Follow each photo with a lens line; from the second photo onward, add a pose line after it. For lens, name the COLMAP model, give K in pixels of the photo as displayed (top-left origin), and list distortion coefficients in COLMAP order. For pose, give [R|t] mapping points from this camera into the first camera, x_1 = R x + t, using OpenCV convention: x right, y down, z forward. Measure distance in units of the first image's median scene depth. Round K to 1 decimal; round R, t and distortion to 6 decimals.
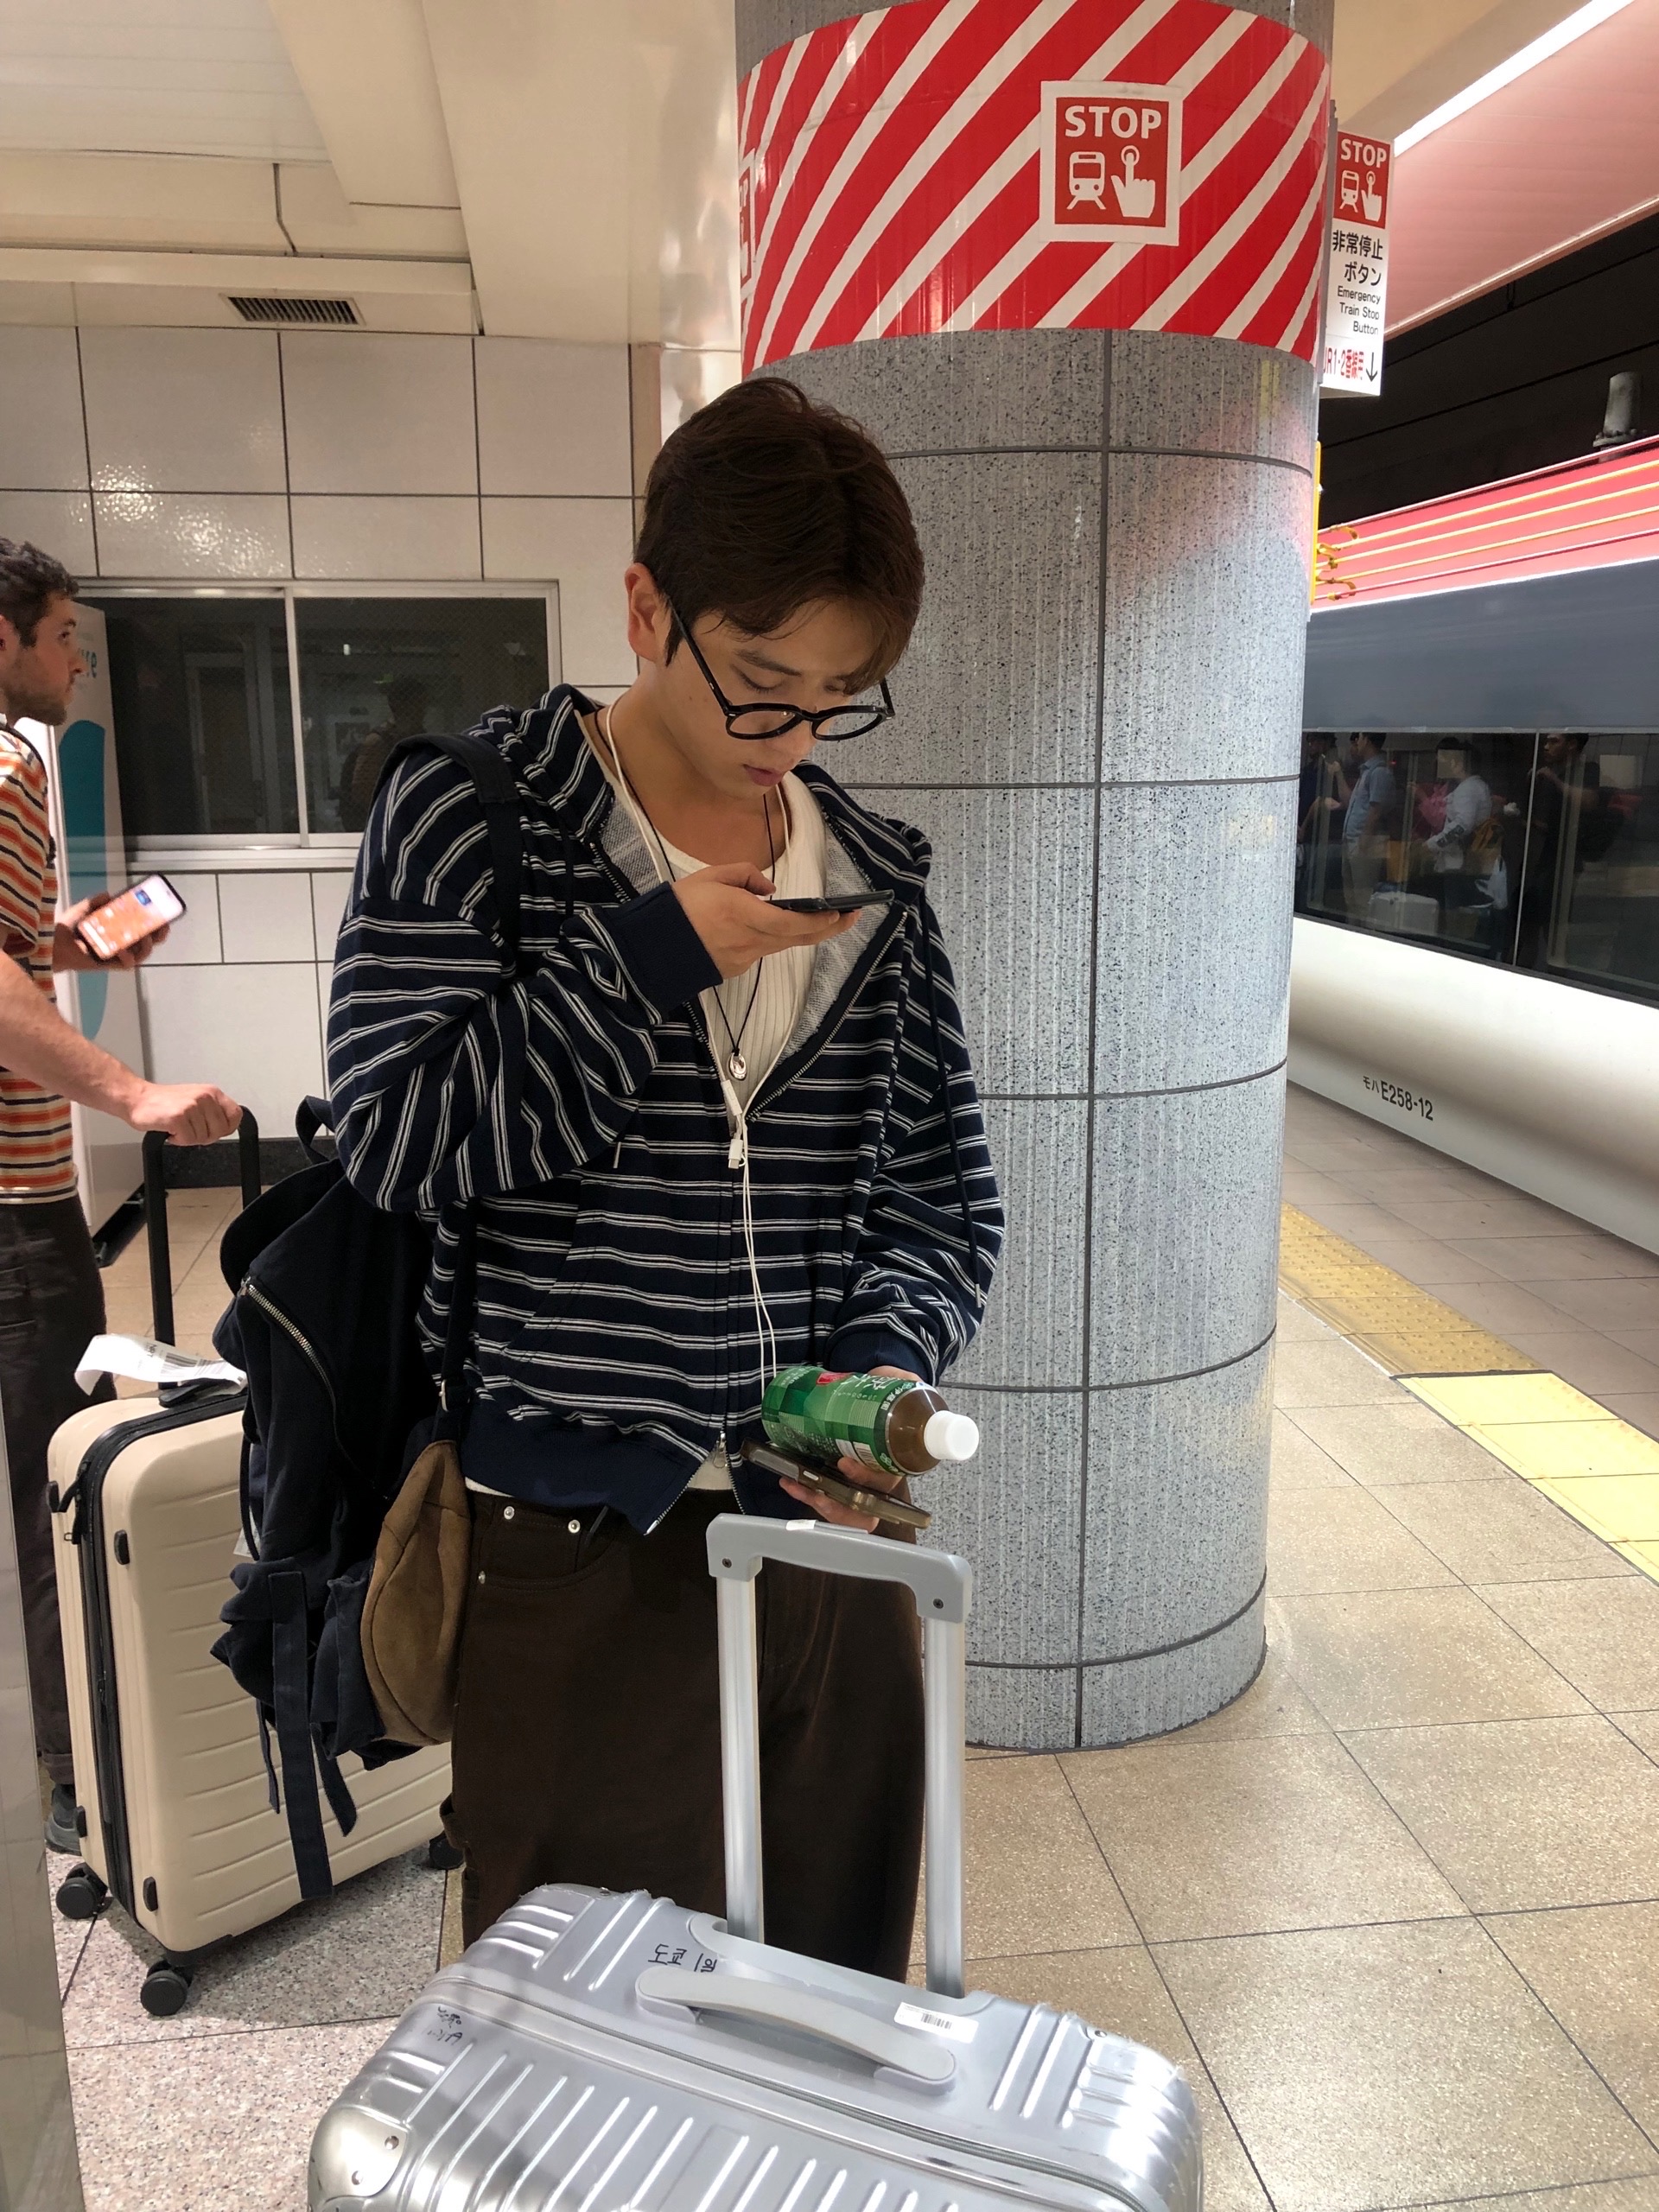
lens RADIAL K [[1857.8, 0, 869.6], [0, 1857.8, 1097.4], [0, 0, 1]] dist [0.094341, -0.104347]
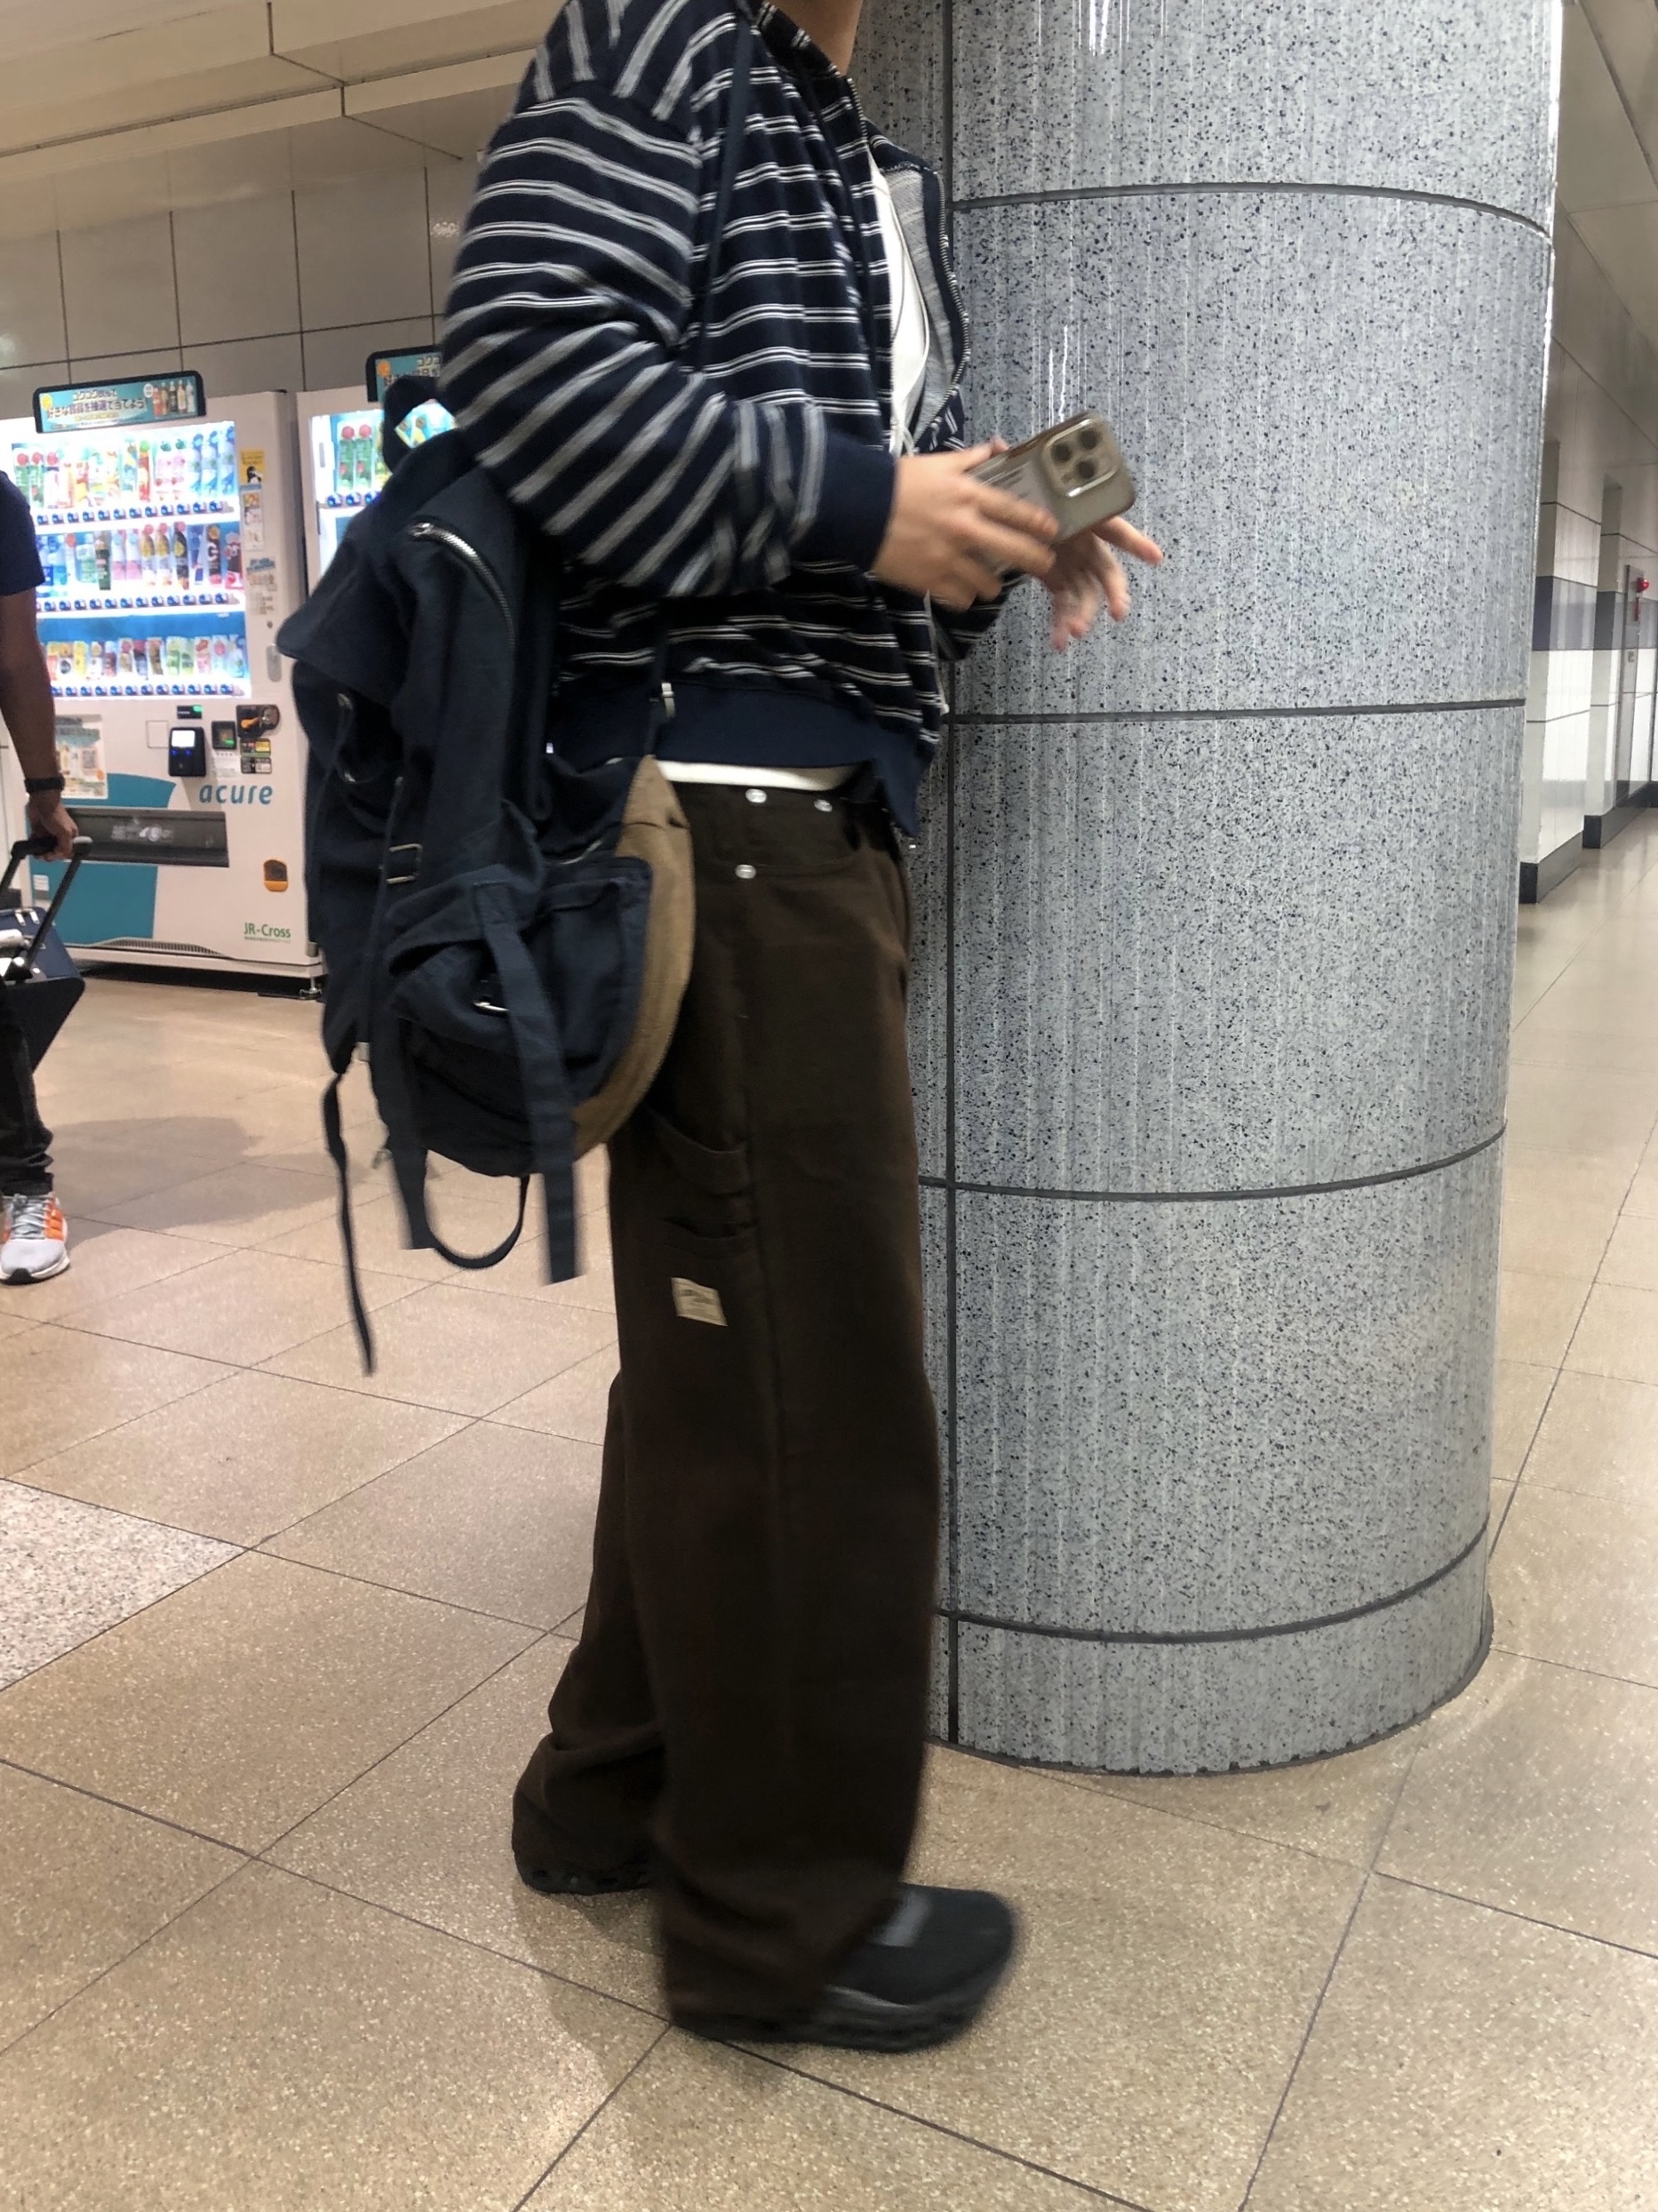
lens RADIAL K [[1894.0, 0, 794.7], [0, 1894.0, 1005.7], [0, 0, 1]] dist [0.089558, -0.102722]
pose [[0.788713, 0.094115, -0.607515, 0.473611], [-0.101765, 0.994566, 0.021959, 0.087185], [0.606281, 0.044504, 0.794004, 0.450001]]
